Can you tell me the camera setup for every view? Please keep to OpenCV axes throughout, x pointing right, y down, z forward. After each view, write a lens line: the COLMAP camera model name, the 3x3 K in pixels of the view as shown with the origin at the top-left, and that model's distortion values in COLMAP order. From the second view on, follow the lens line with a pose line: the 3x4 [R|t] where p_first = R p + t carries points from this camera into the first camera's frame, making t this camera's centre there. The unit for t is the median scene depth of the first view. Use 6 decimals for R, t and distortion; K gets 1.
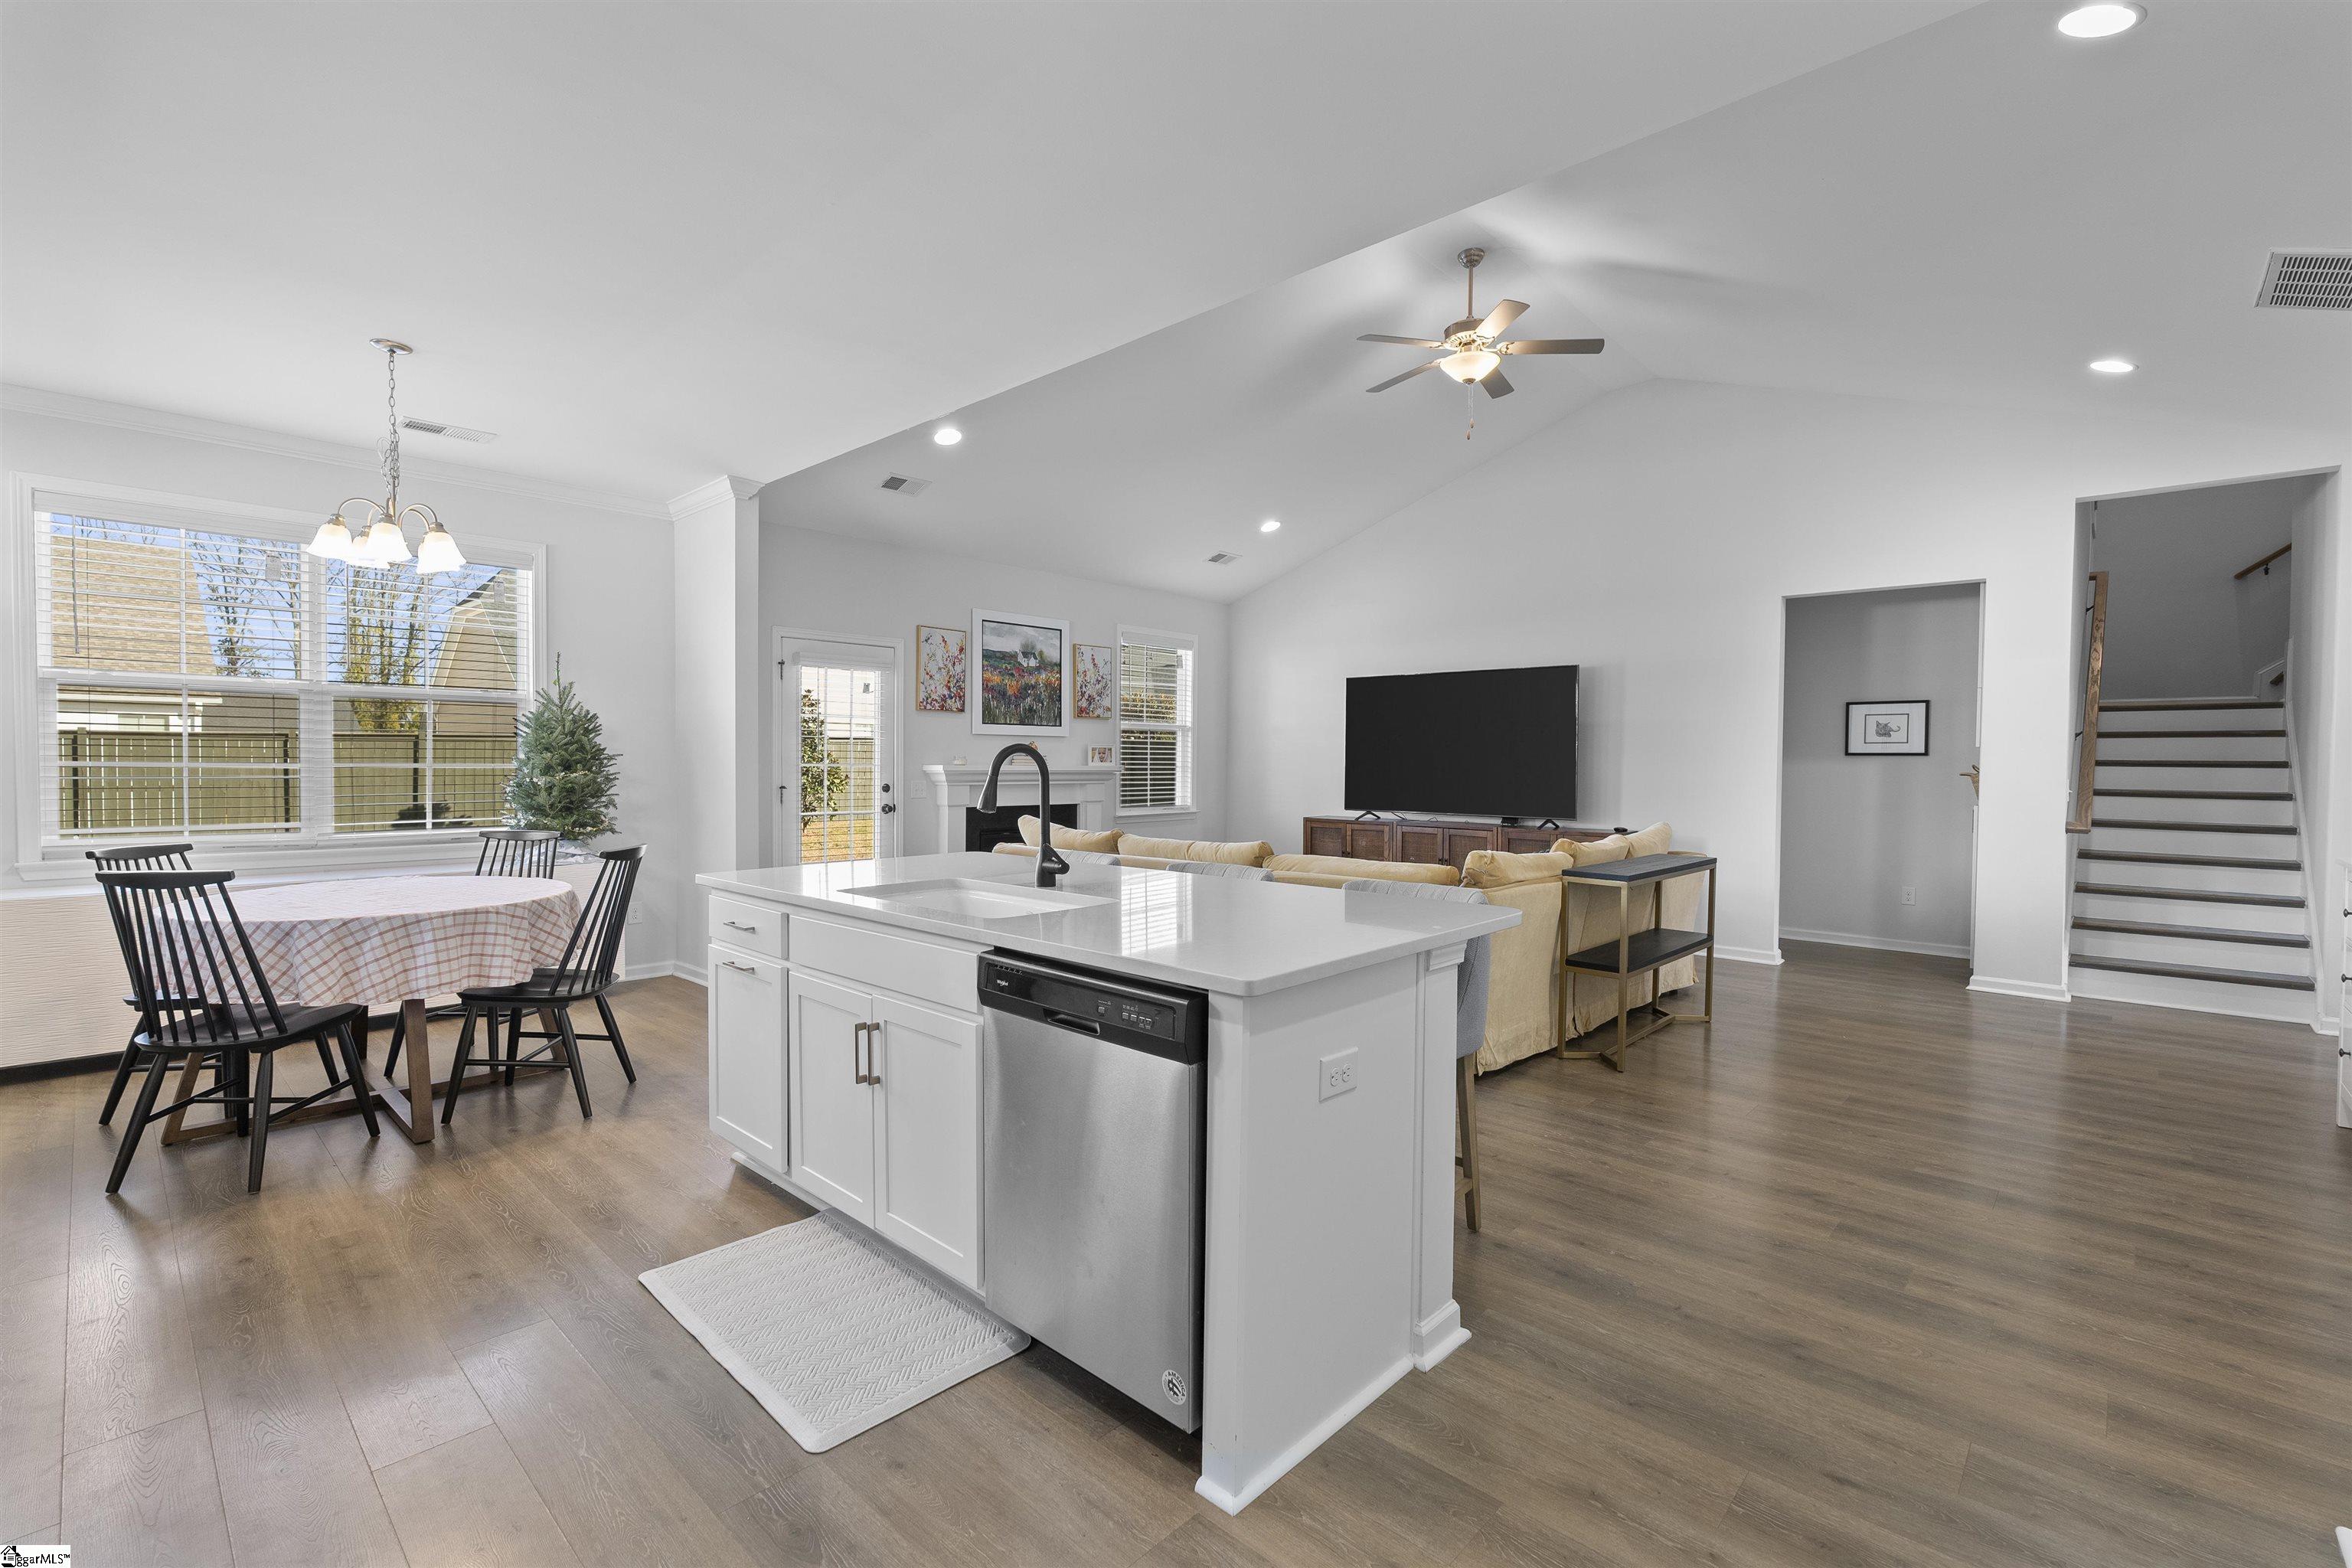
lens RADIAL K [[1030.3, 0, 1176.0], [0, 1030.3, 784.0], [0, 0, 1]] dist [-0.003172, 0.000558]
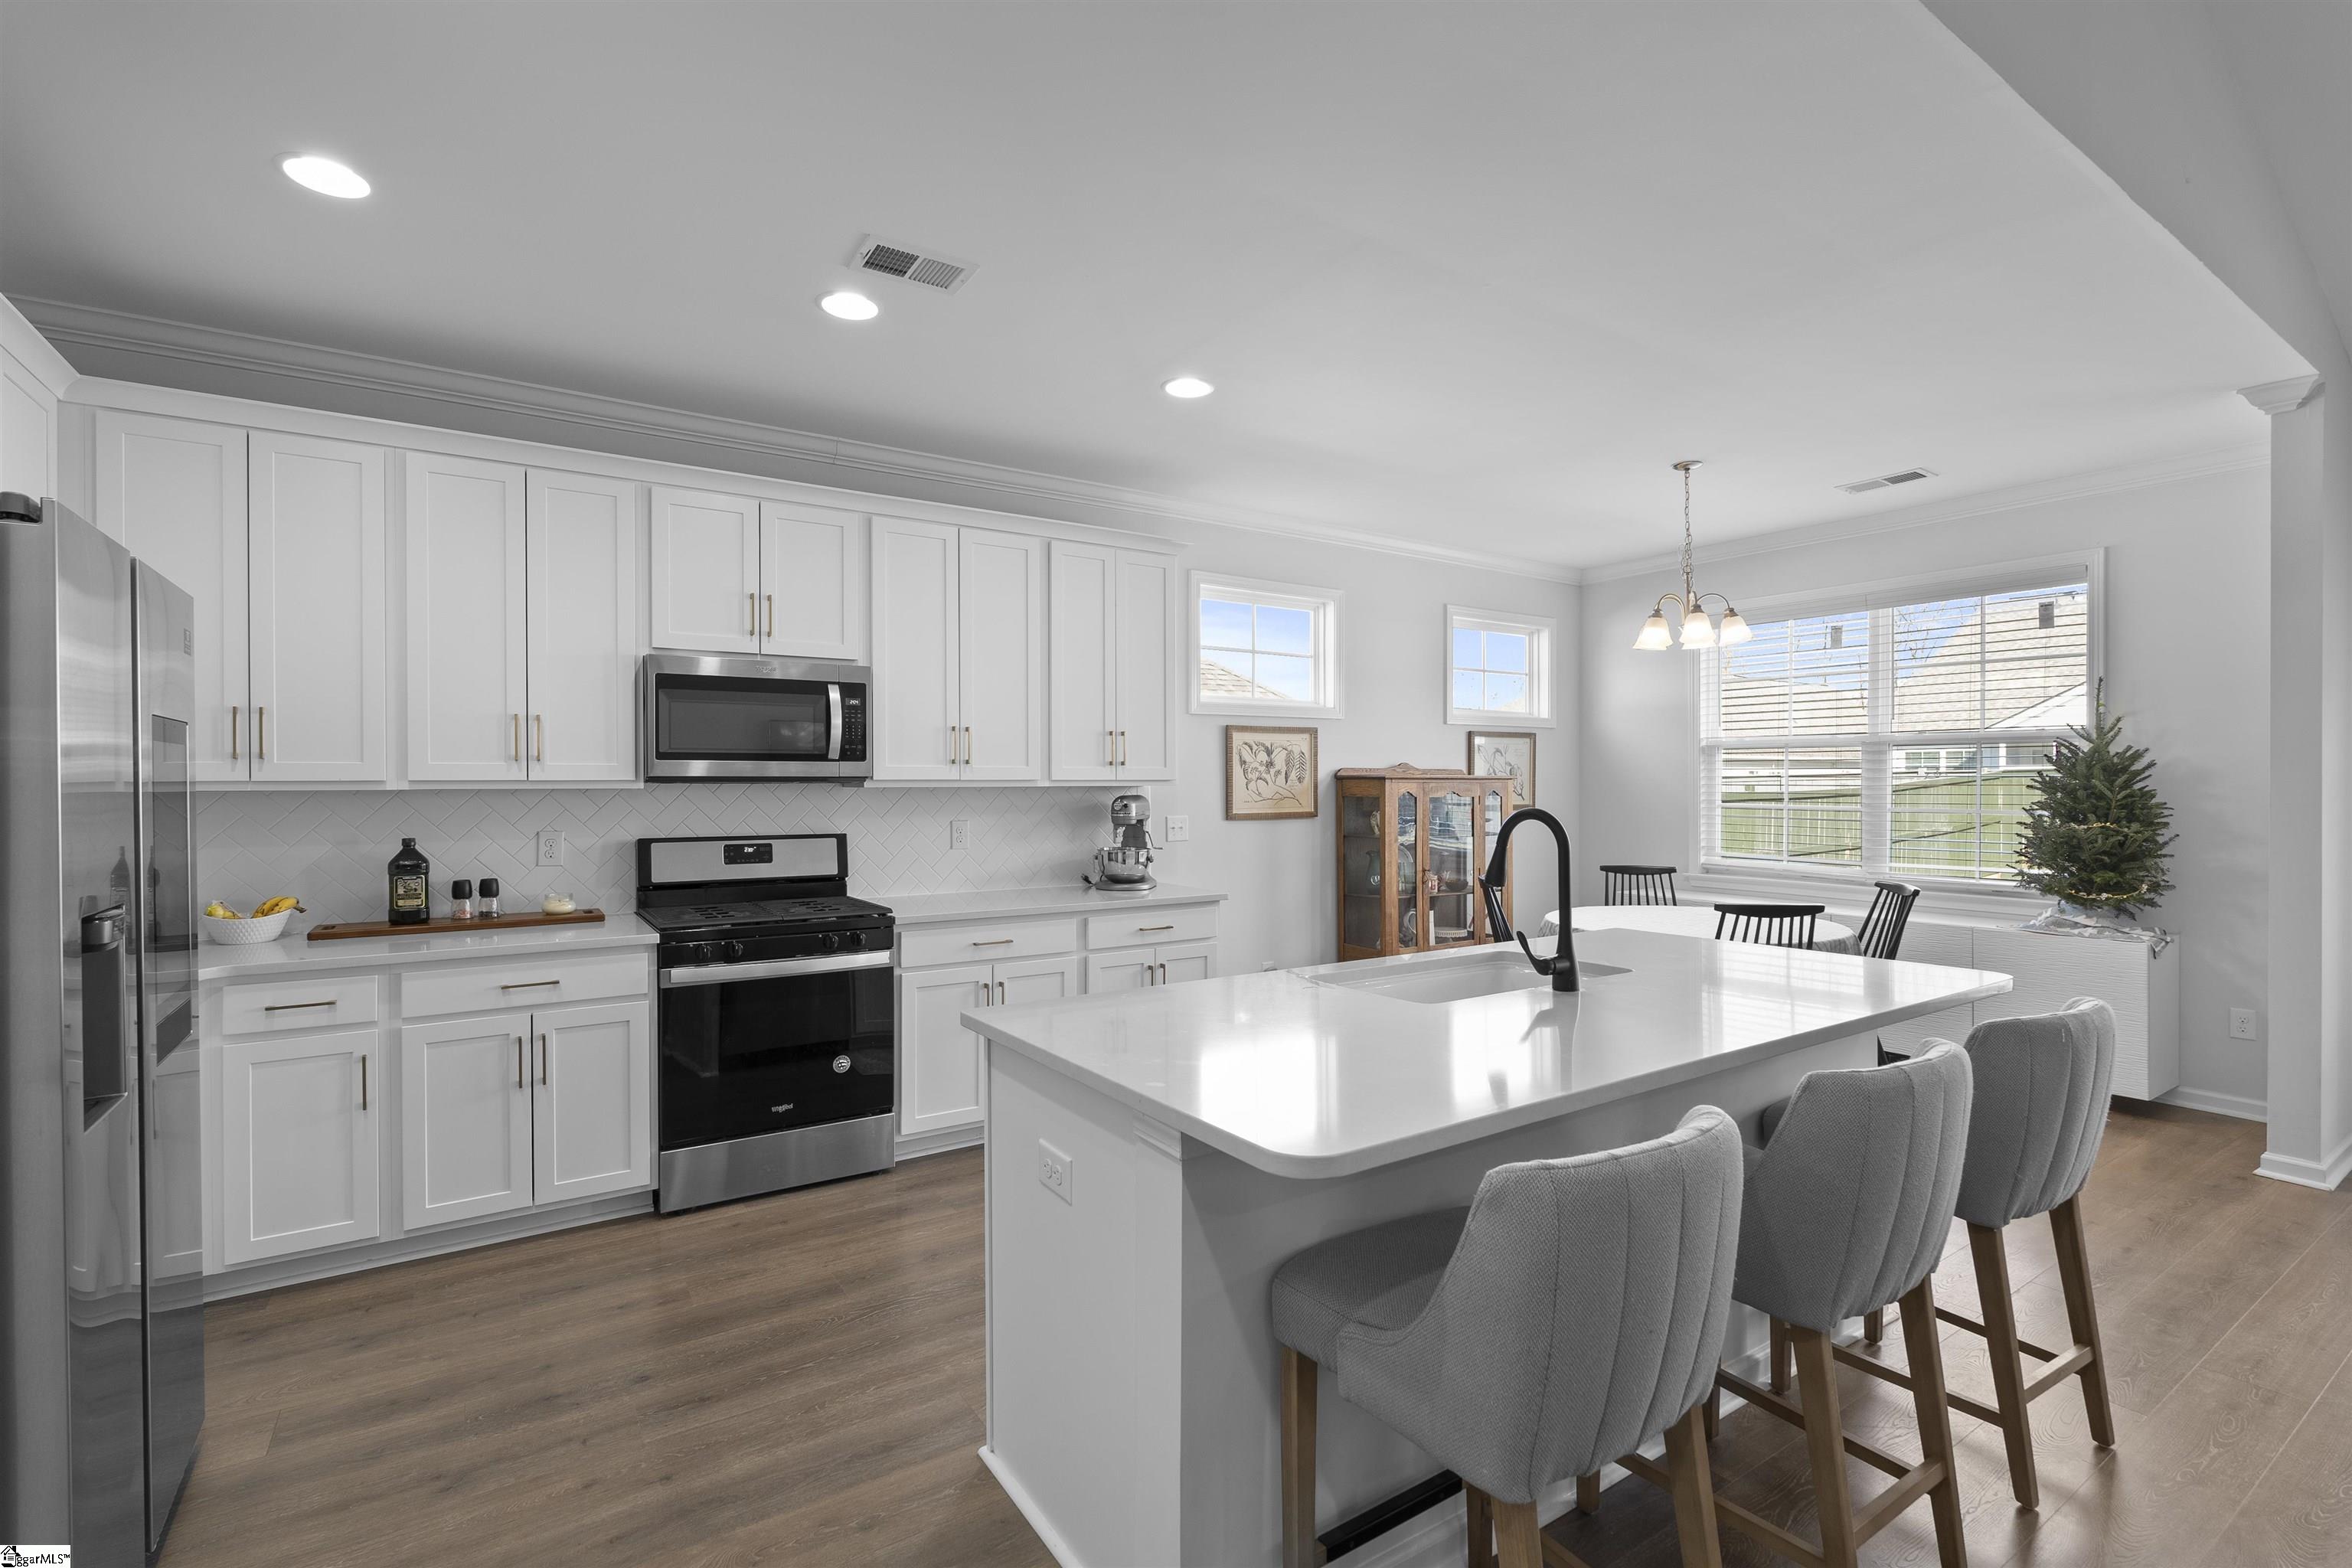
lens RADIAL K [[1061.3, 0, 1176.0], [0, 1061.3, 784.0], [0, 0, 1]] dist [0.003245, 0.000539]
pose [[-0.227164, -0.001800, -0.973855, 0.550508], [-0.022042, 0.999752, 0.003294, -0.041613], [0.973607, 0.022214, -0.227148, 0.669253]]
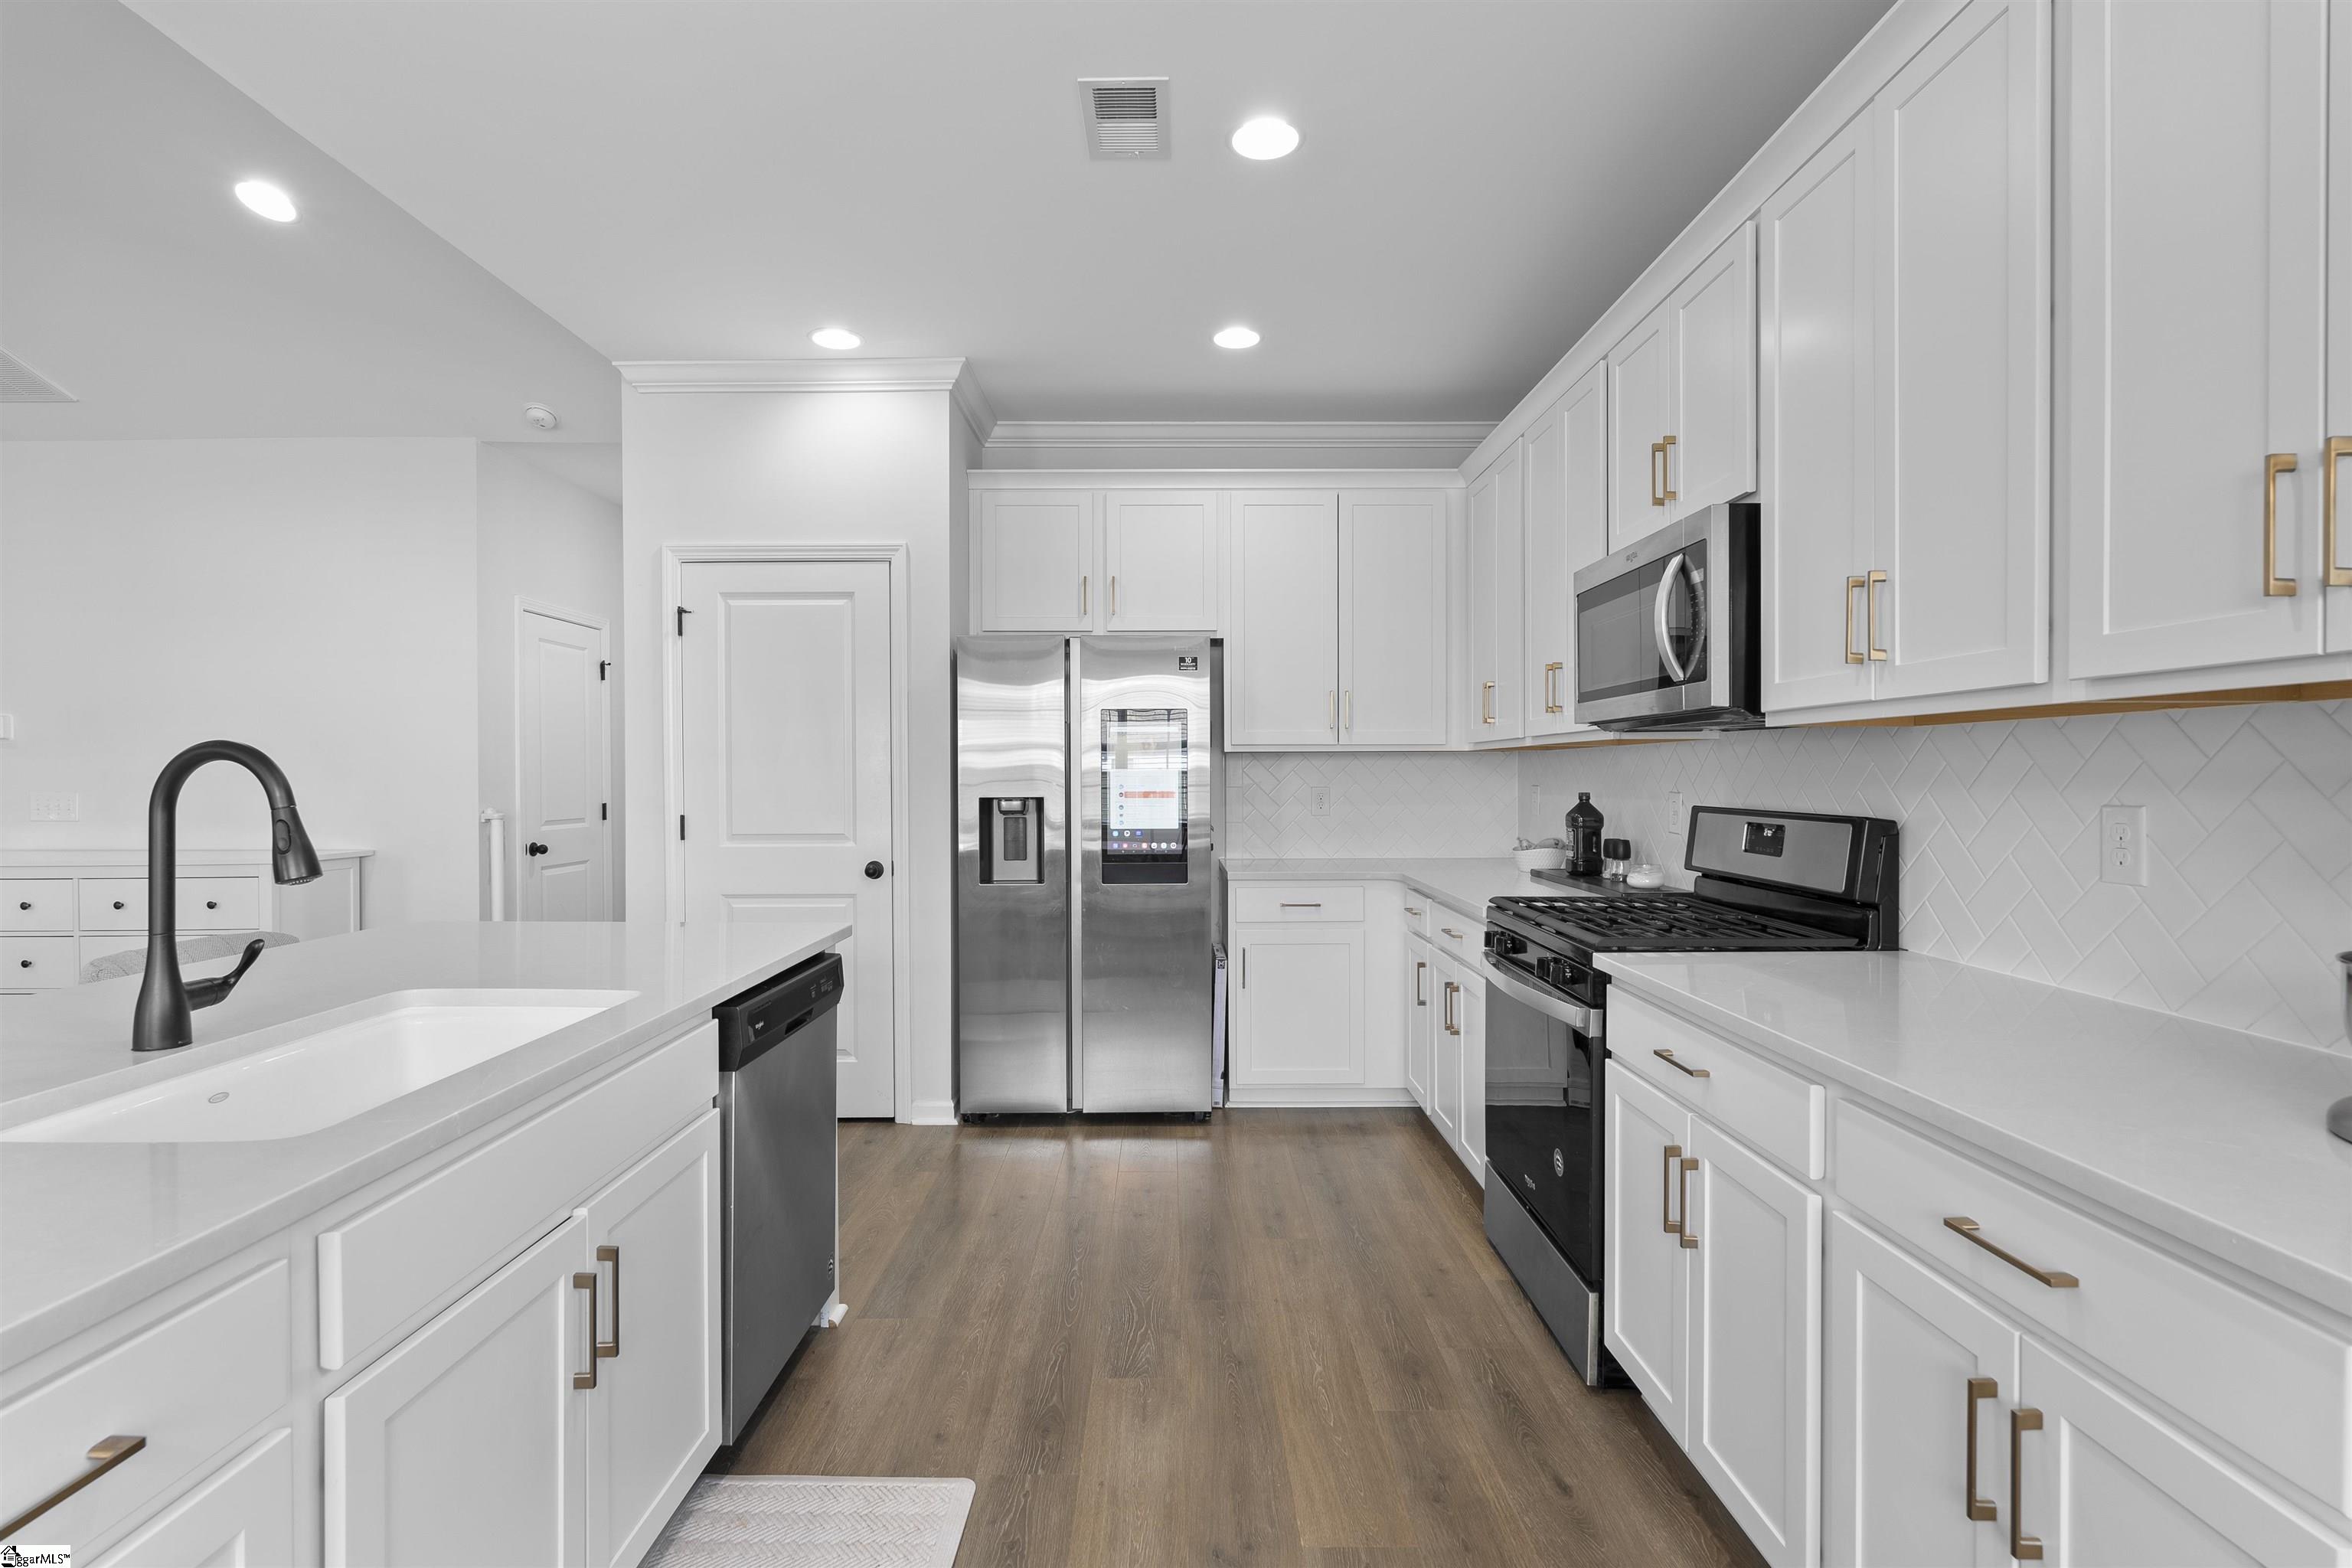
lens RADIAL K [[1110.6, 0, 1176.0], [0, 1110.6, 784.0], [0, 0, 1]] dist [0.000113, 0.000019]
pose [[-0.680721, -0.008351, 0.732495, -0.605712], [0.016287, 0.999515, 0.026531, -0.018450], [-0.732362, 0.029990, -0.680255, 0.752774]]
